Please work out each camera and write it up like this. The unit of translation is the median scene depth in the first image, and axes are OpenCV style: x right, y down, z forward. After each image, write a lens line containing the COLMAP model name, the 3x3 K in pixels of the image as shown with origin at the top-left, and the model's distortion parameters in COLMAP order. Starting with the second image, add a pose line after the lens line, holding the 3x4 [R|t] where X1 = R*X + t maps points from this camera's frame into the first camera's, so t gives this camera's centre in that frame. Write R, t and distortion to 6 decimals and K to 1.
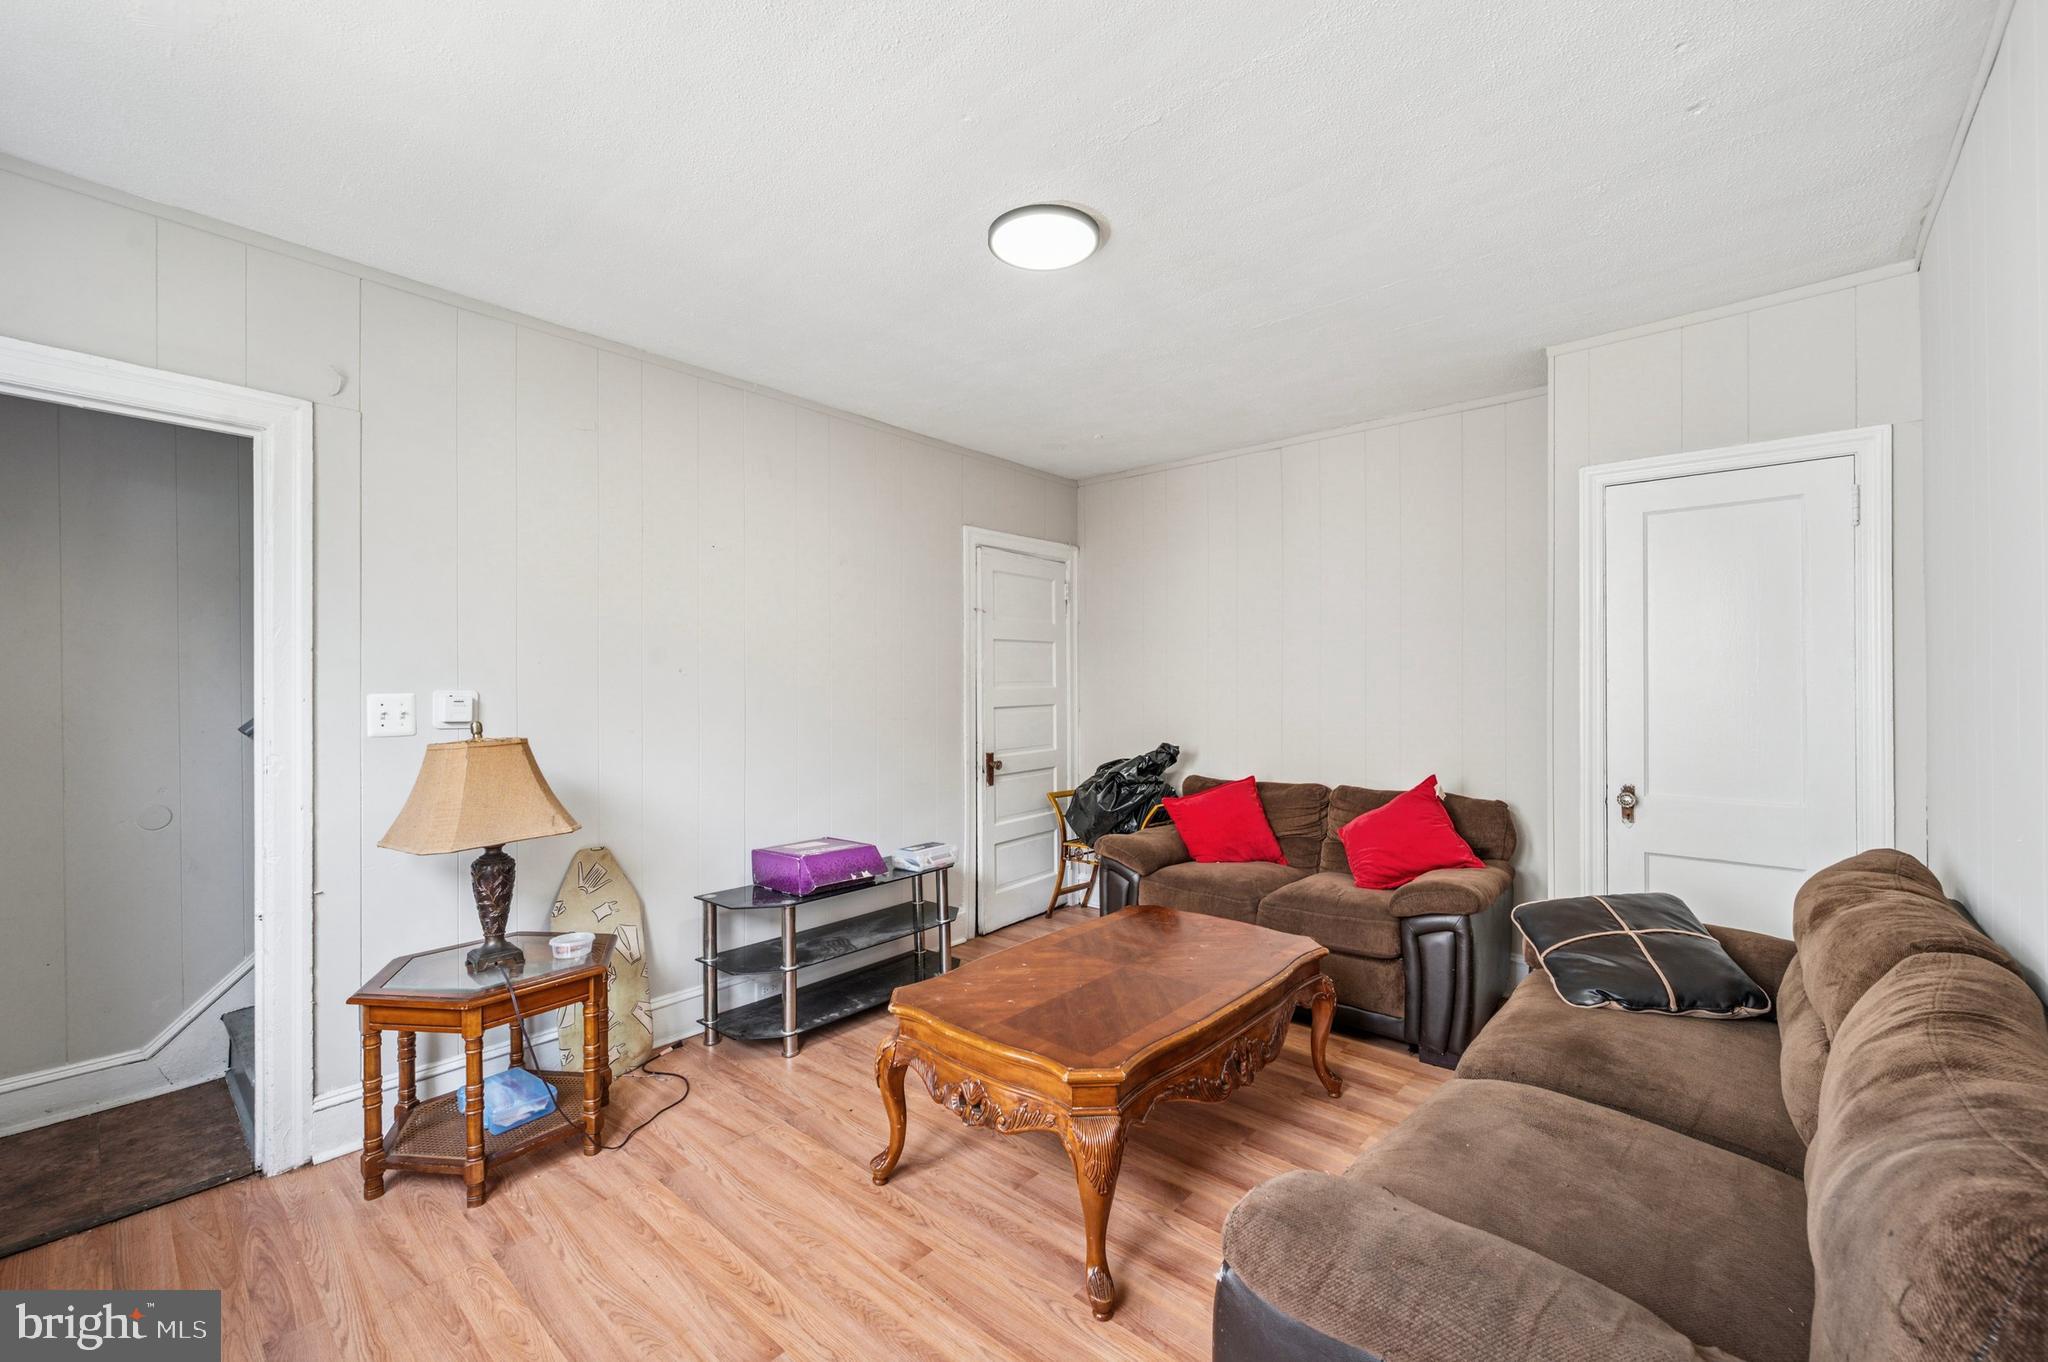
lens RADIAL K [[834.1, 0, 1033.2], [0, 834.1, 680.6], [0, 0, 1]] dist [0.000684, 0.001097]
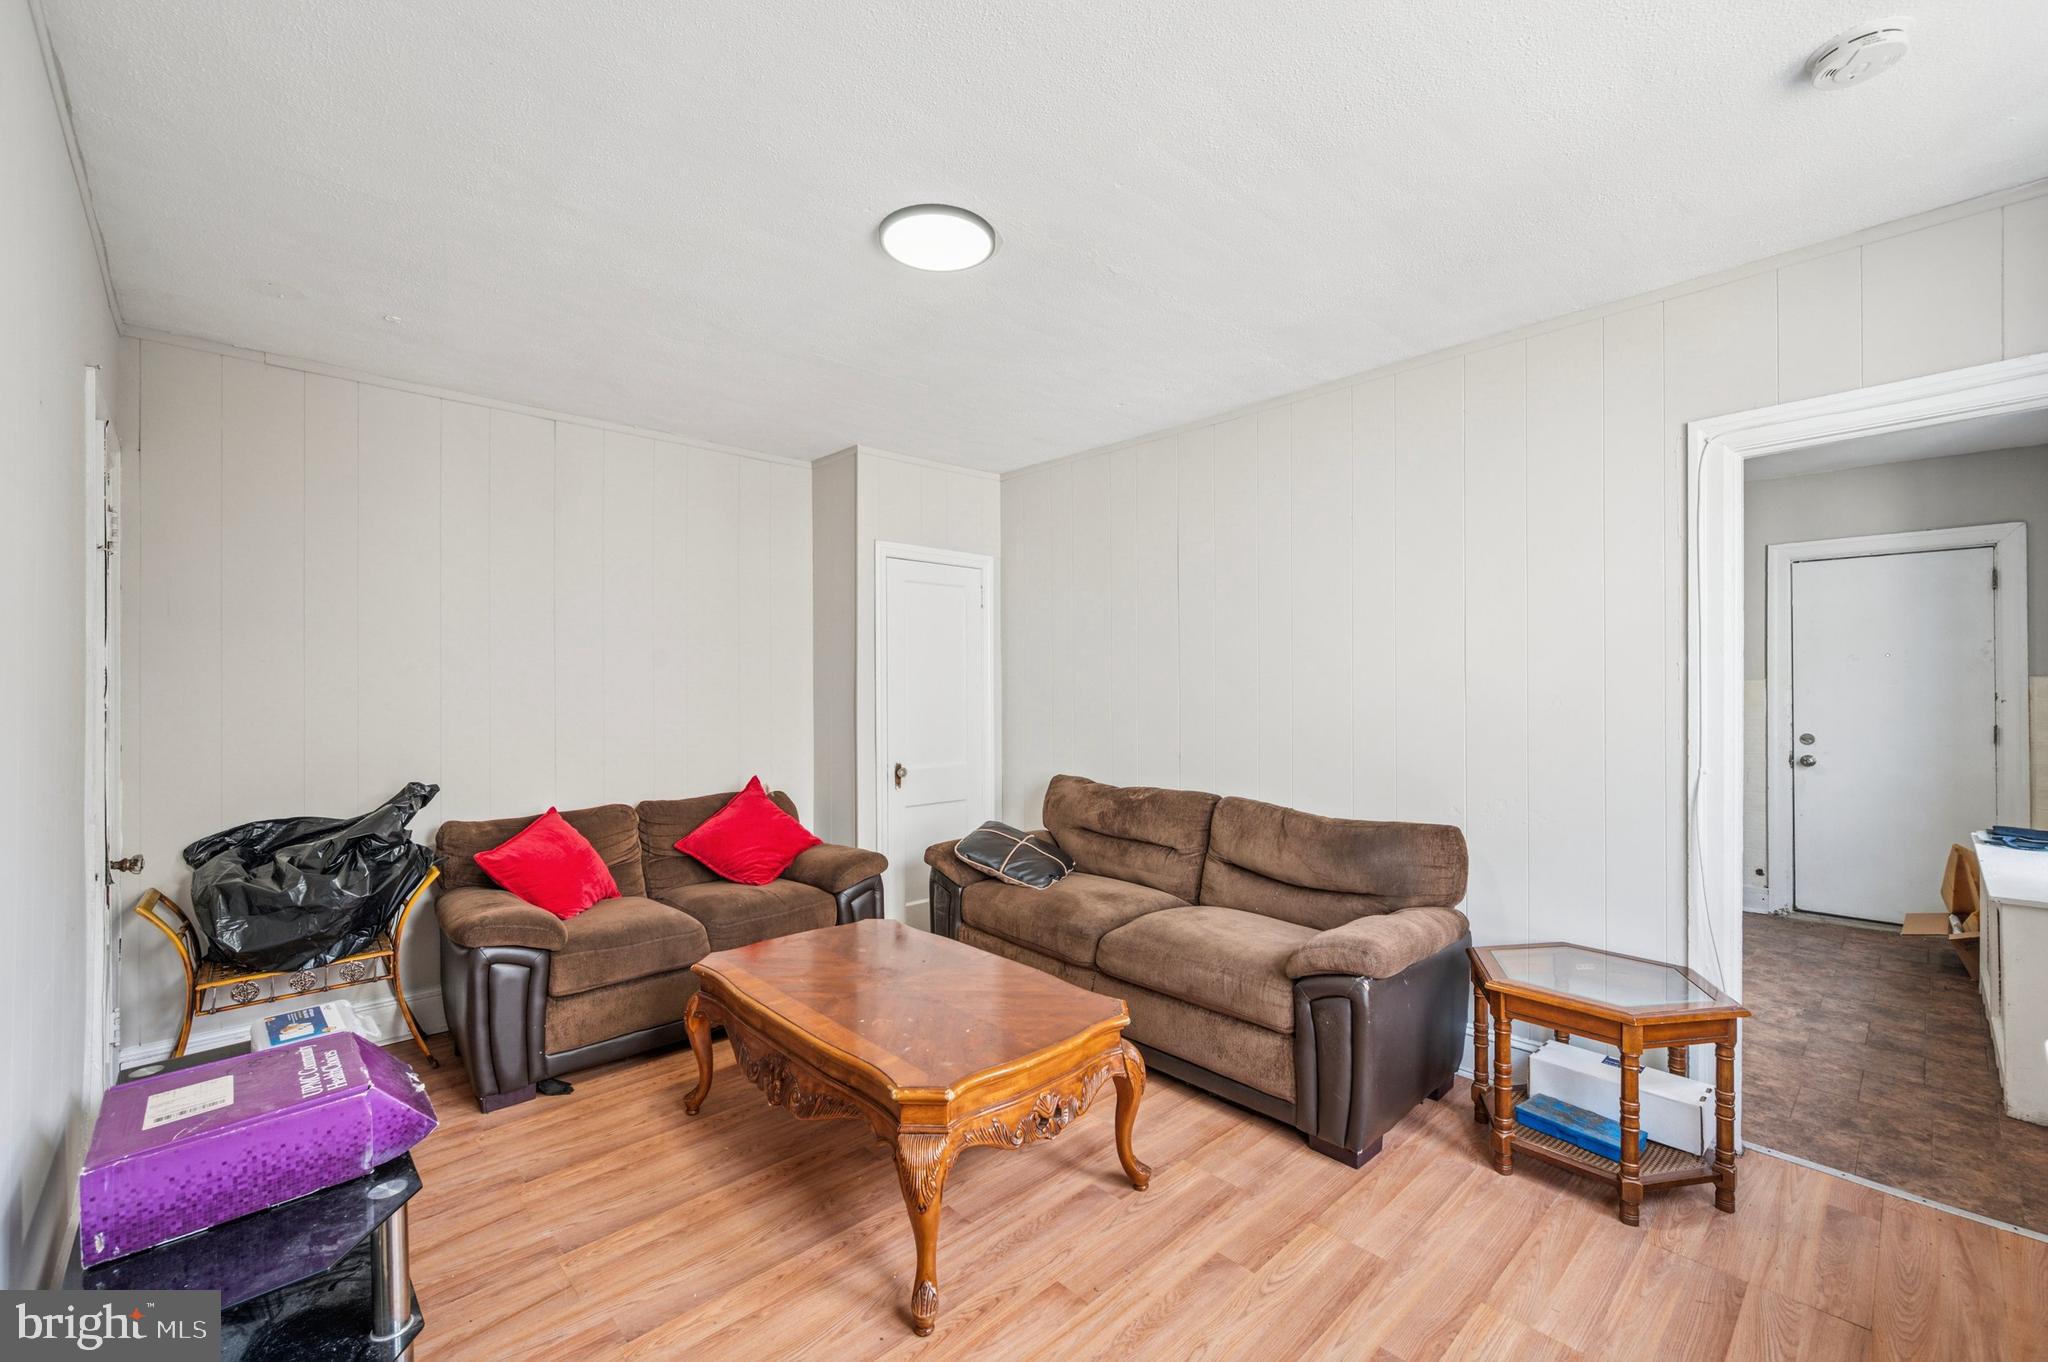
lens RADIAL K [[834.1, 0, 1029.9], [0, 834.1, 682.2], [0, 0, 1]] dist [0.000684, 0.001097]
pose [[0.099849, 0.008300, 0.994968, -0.703888], [-0.003503, 0.999962, -0.007990, -0.006873], [-0.994996, -0.002688, 0.099874, 0.599016]]
